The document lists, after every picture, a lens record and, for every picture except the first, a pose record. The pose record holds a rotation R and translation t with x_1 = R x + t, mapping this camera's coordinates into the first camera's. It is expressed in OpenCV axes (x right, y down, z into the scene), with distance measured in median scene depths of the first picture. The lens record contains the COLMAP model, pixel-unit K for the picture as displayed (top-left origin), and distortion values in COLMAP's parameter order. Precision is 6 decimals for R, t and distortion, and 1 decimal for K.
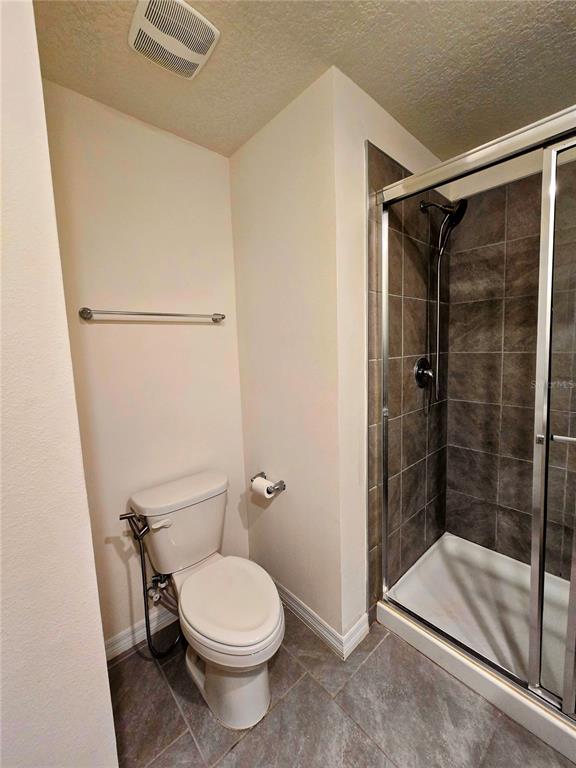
lens RADIAL K [[314.8, 0, 288.1], [0, 314.8, 380.1], [0, 0, 1]] dist [0.000606, -0.000085]
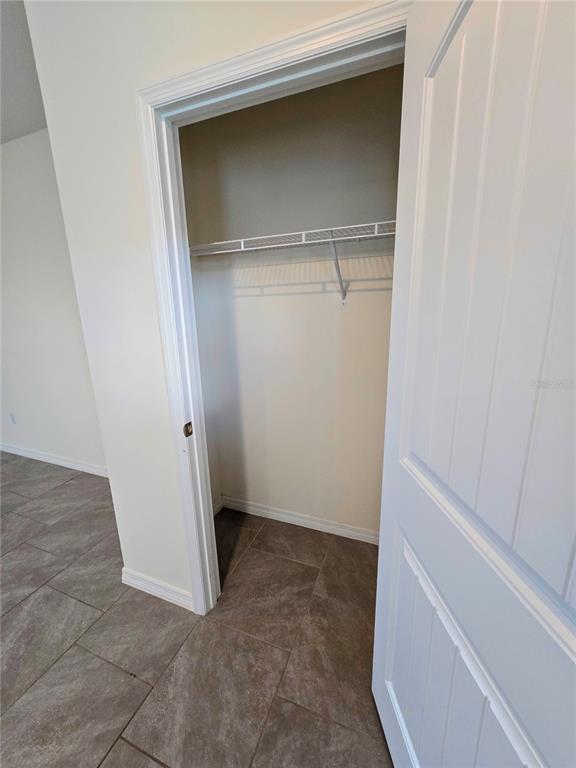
lens RADIAL K [[314.8, 0, 288.3], [0, 314.8, 384.4], [0, 0, 1]] dist [0.000606, -0.000085]
pose [[0.442819, 0.226839, -0.867442, 1.301026], [-0.086498, 0.973763, 0.210486, -0.162108], [0.892429, -0.018175, 0.450822, 1.060521]]
